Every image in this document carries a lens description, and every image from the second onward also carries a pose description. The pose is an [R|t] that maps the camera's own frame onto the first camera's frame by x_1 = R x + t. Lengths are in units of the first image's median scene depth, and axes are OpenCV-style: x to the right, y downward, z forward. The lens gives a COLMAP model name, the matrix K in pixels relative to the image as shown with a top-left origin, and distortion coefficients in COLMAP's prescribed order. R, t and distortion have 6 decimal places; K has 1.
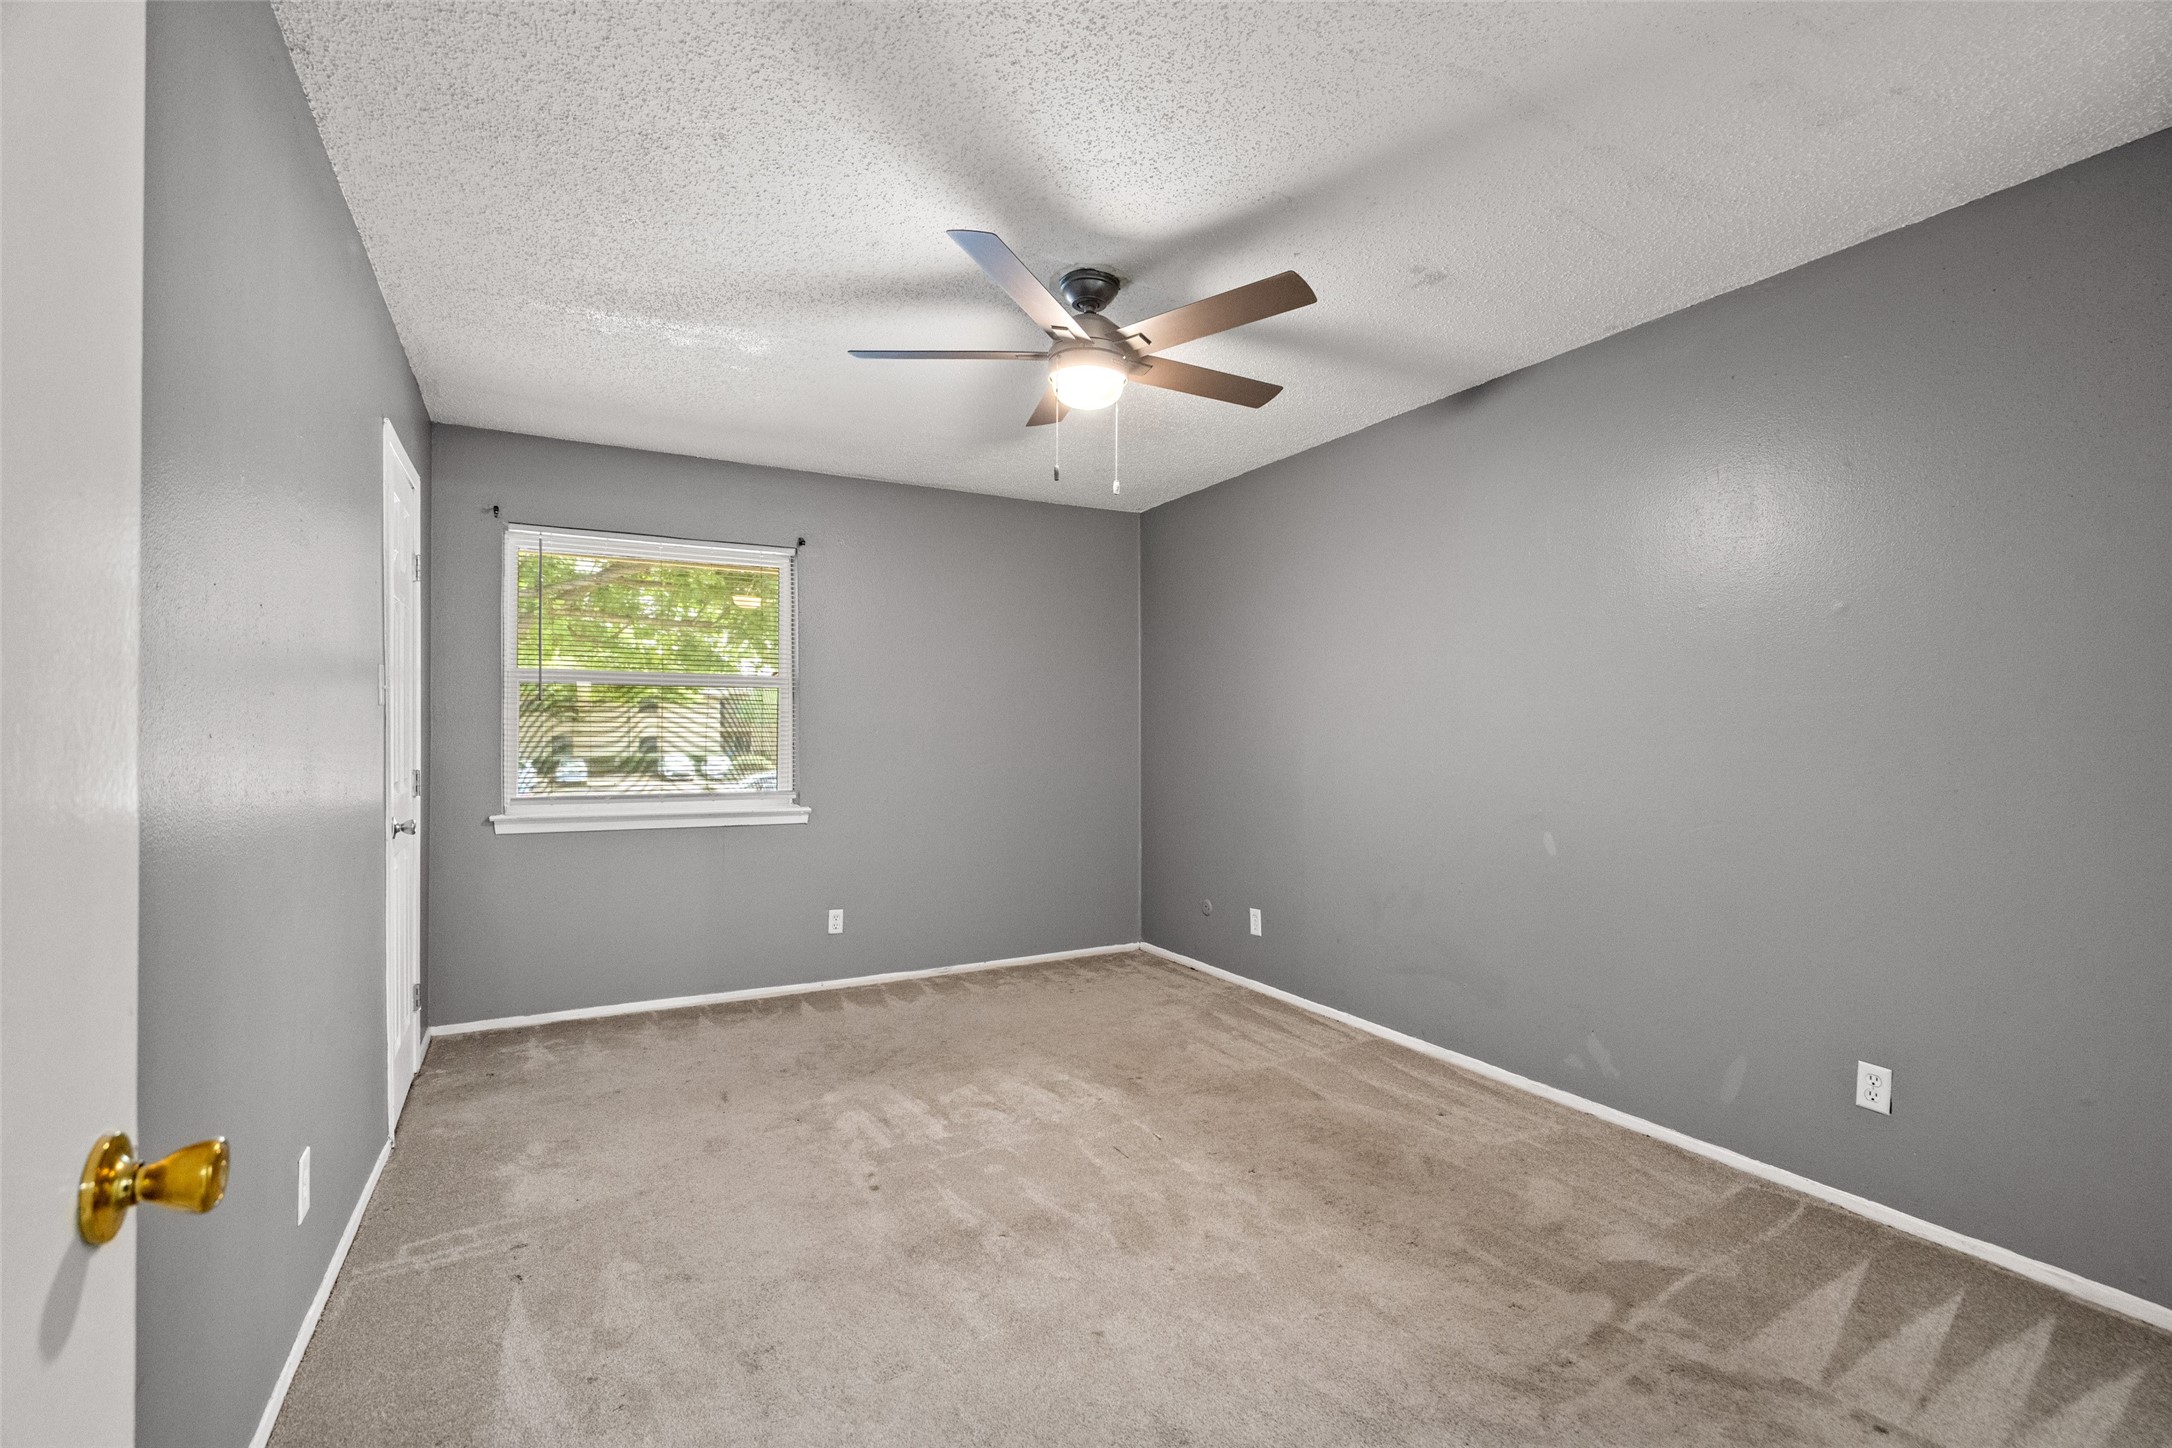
lens RADIAL K [[986.3, 0, 1086.0], [0, 986.3, 724.0], [0, 0, 1]] dist [-0.001404, 0.000947]
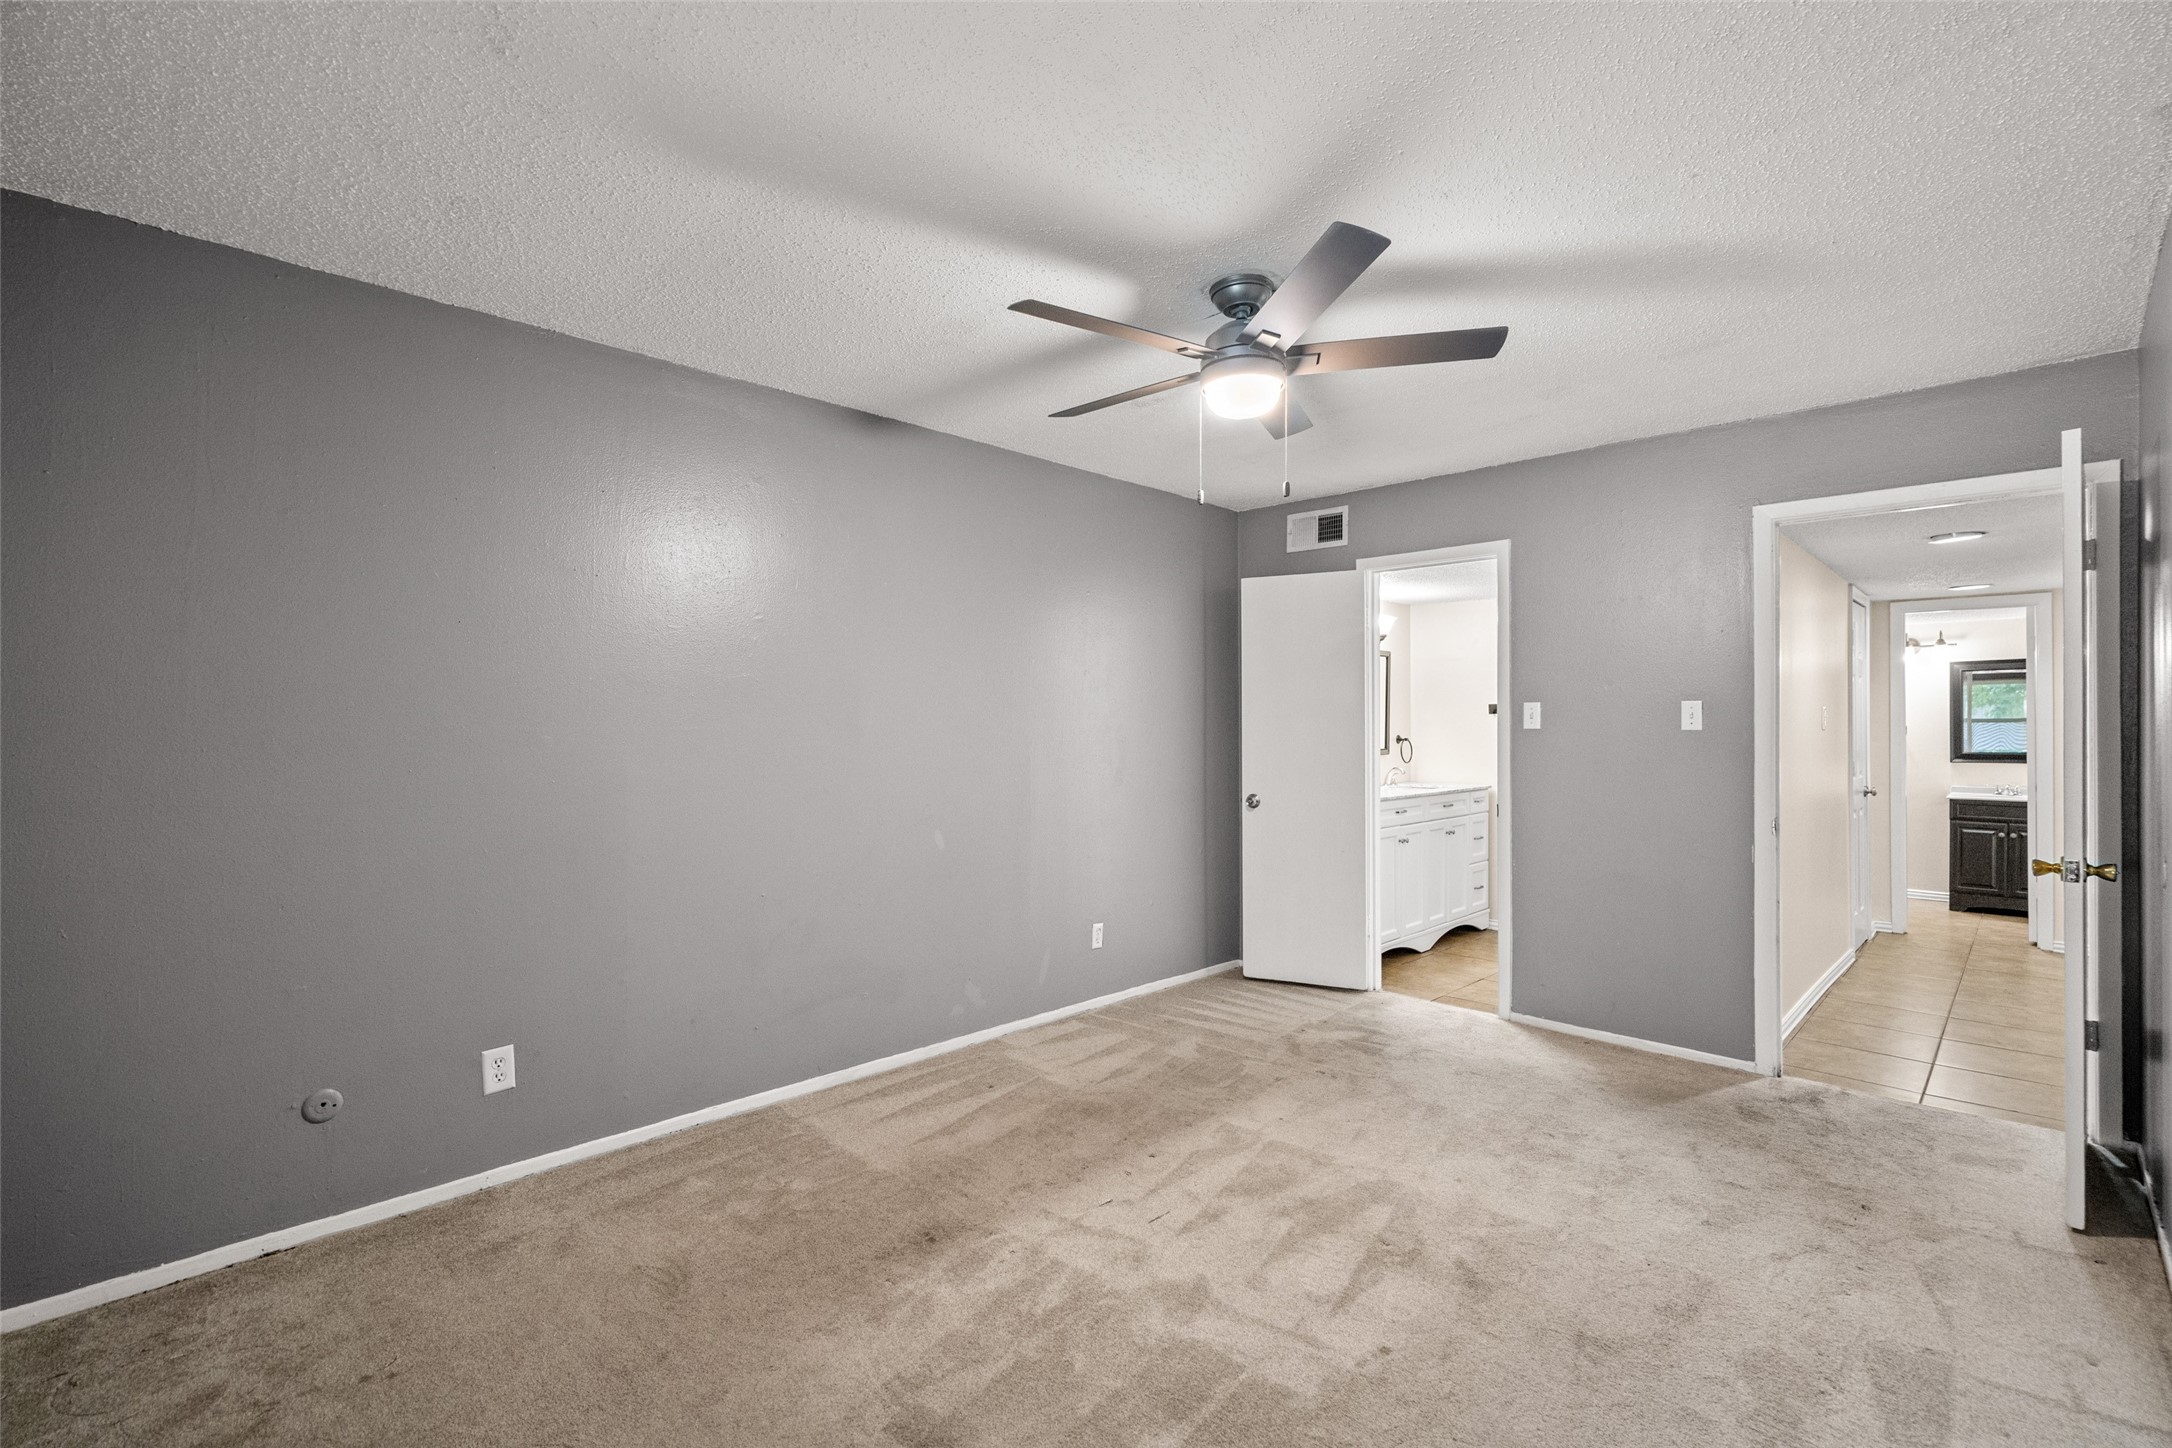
lens RADIAL K [[981.3, 0, 1081.6], [0, 981.3, 731.3], [0, 0, 1]] dist [-0.002452, 0.000666]
pose [[-0.289847, -0.004648, 0.957062, -0.848742], [-0.007606, 0.999968, 0.002553, -0.018048], [-0.957043, -0.006540, -0.289873, 1.394159]]
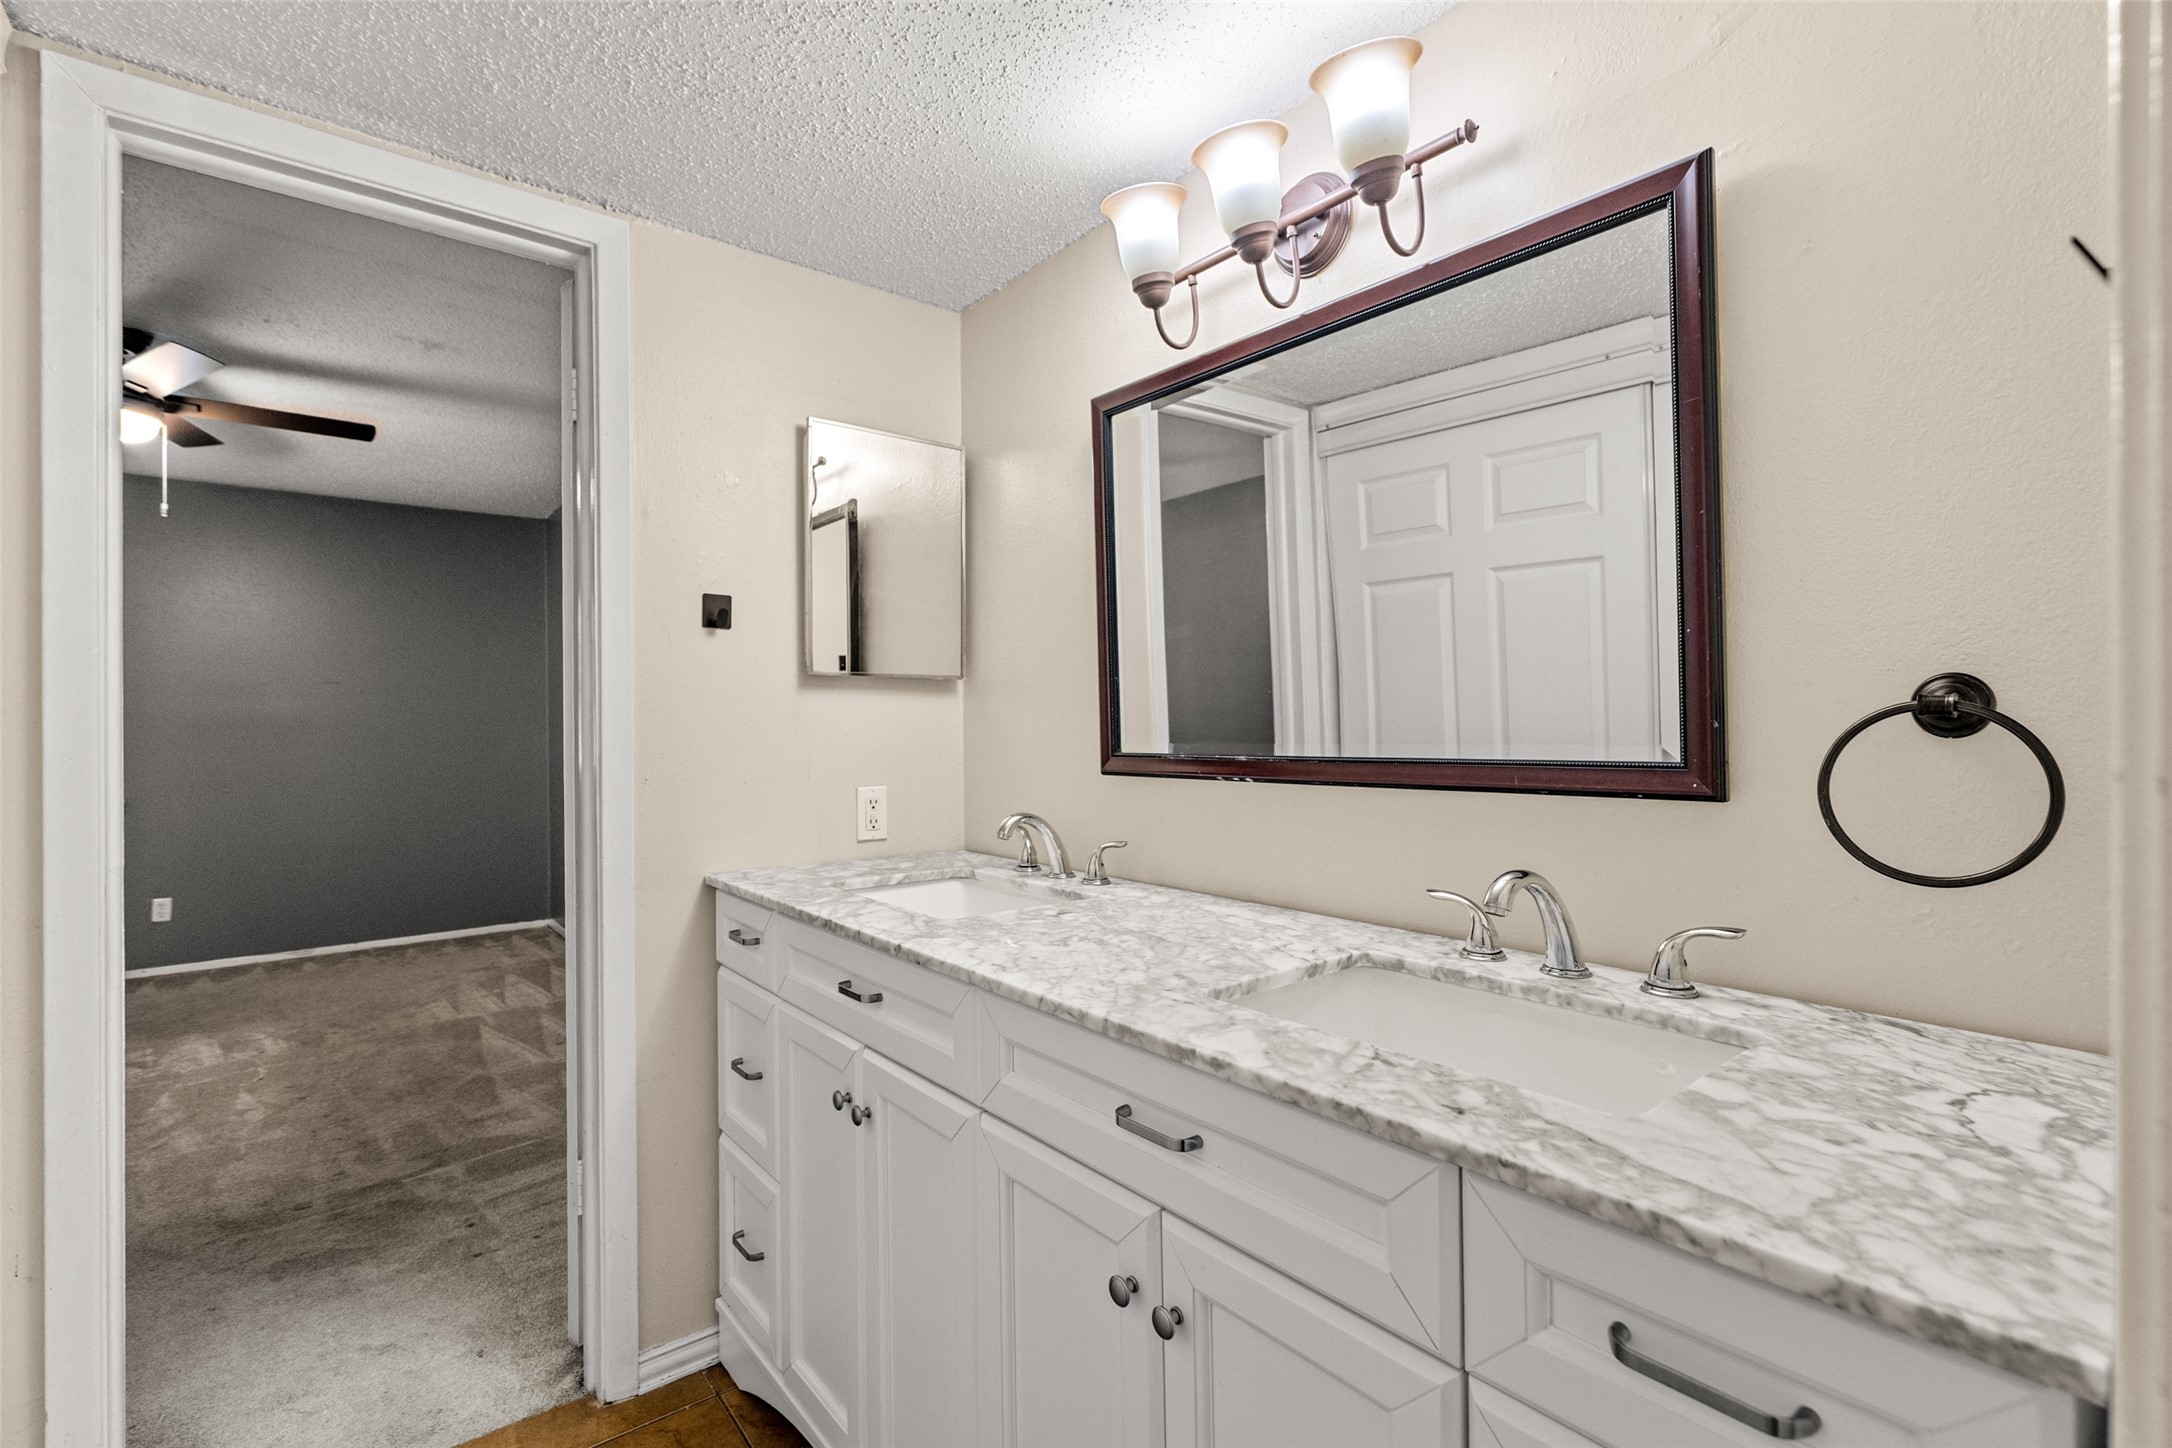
lens RADIAL K [[991.8, 0, 1080.1], [0, 991.8, 715.9], [0, 0, 1]] dist [0.001192, -0.000090]
pose [[0.984878, -0.004435, 0.173192, 0.882490], [0.004265, 0.999990, 0.001356, 0.002514], [-0.173196, -0.000597, 0.984887, -0.322797]]
